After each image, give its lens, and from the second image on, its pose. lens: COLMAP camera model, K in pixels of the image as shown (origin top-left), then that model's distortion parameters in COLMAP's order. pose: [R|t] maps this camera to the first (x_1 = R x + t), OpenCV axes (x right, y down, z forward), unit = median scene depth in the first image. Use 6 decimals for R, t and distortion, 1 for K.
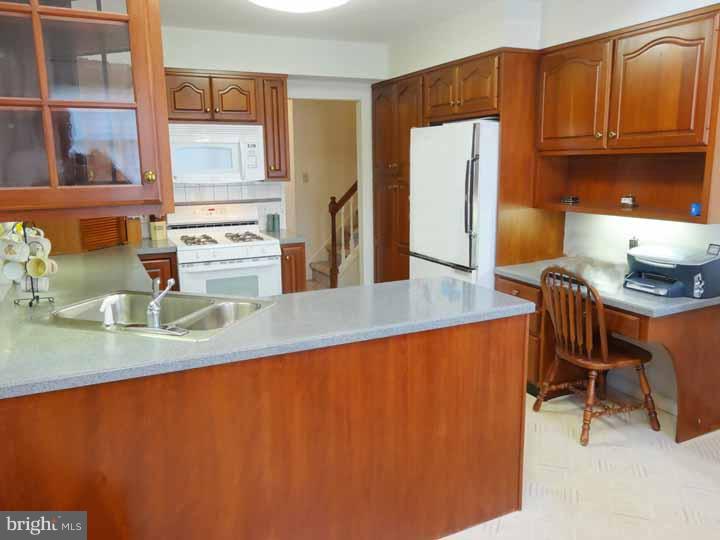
lens RADIAL K [[562.9, 0, 360.0], [0, 562.9, 270.0], [0, 0, 1]] dist [0.001500, 0.002088]
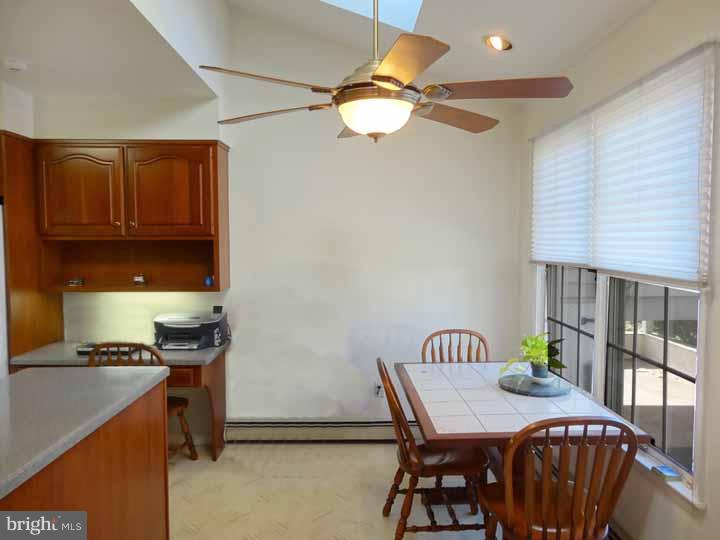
lens RADIAL K [[562.9, 0, 360.0], [0, 562.9, 270.0], [0, 0, 1]] dist [0.001500, 0.002088]
pose [[0.406639, -0.044157, 0.912521, -0.380241], [0.166614, 0.985665, -0.026551, -0.029426], [-0.898268, 0.162835, 0.408167, 0.087426]]
